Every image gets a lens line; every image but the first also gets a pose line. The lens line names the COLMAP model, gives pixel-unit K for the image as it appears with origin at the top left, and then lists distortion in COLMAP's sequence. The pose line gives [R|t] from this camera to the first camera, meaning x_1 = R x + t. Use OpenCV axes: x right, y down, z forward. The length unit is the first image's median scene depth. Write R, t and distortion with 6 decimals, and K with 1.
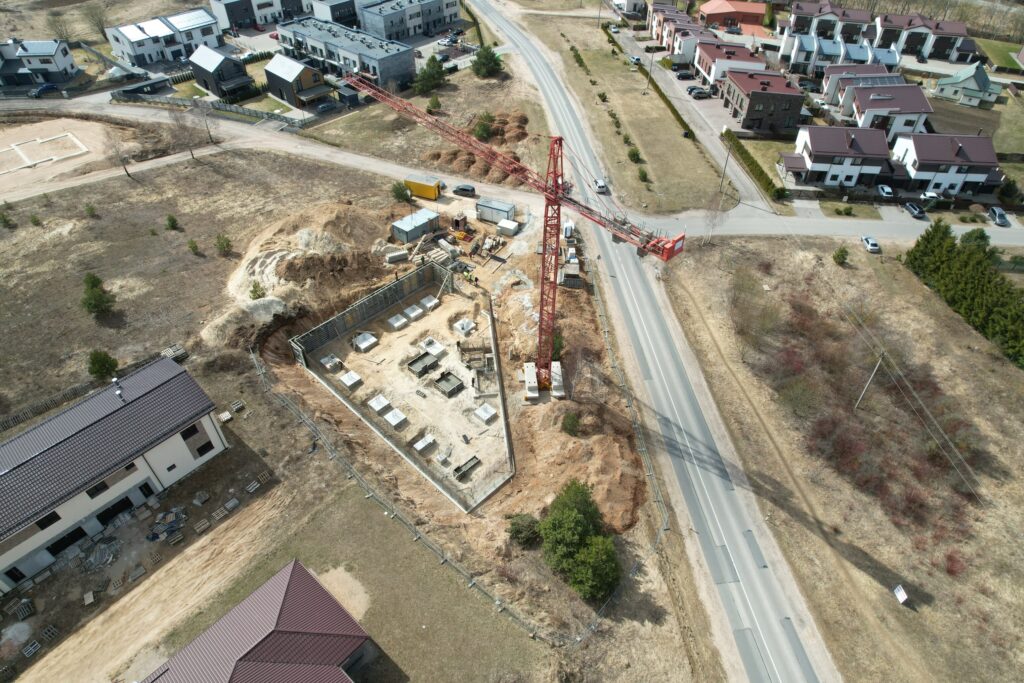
lens RADIAL K [[631.3, 0, 510.6], [0, 631.3, 361.7], [0, 0, 1]] dist [-0.083871, 0.067324]
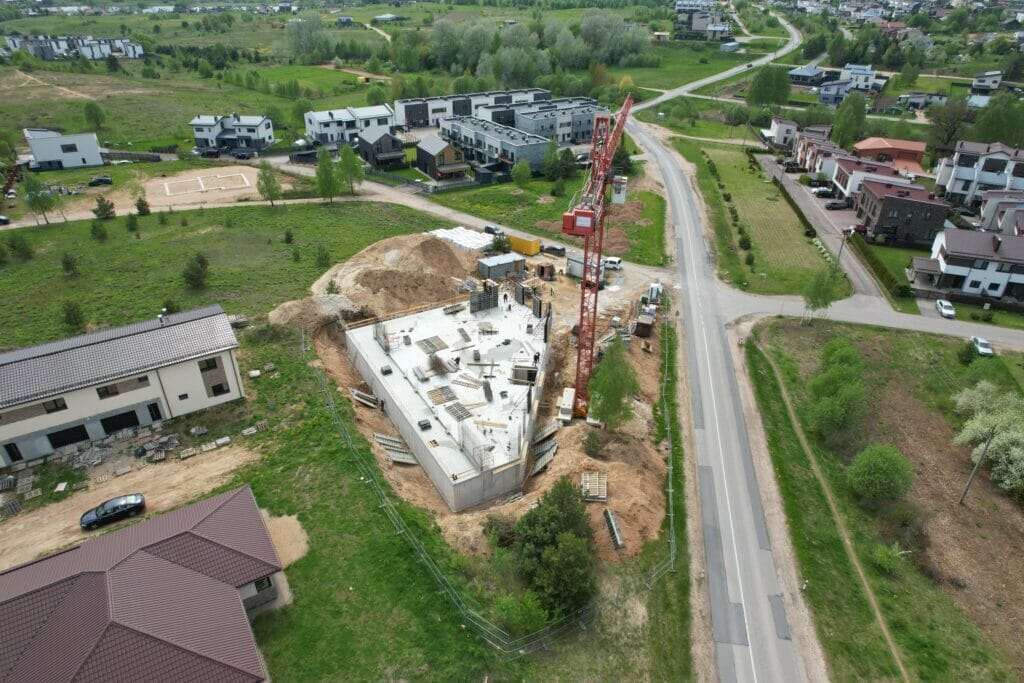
lens RADIAL K [[631.3, 0, 510.6], [0, 631.3, 361.7], [0, 0, 1]] dist [-0.083871, 0.067324]
pose [[0.962162, 0.149253, -0.227966, 0.088812], [-0.195037, 0.961482, -0.193683, 0.094713], [0.190277, 0.230816, 0.954211, 0.051788]]
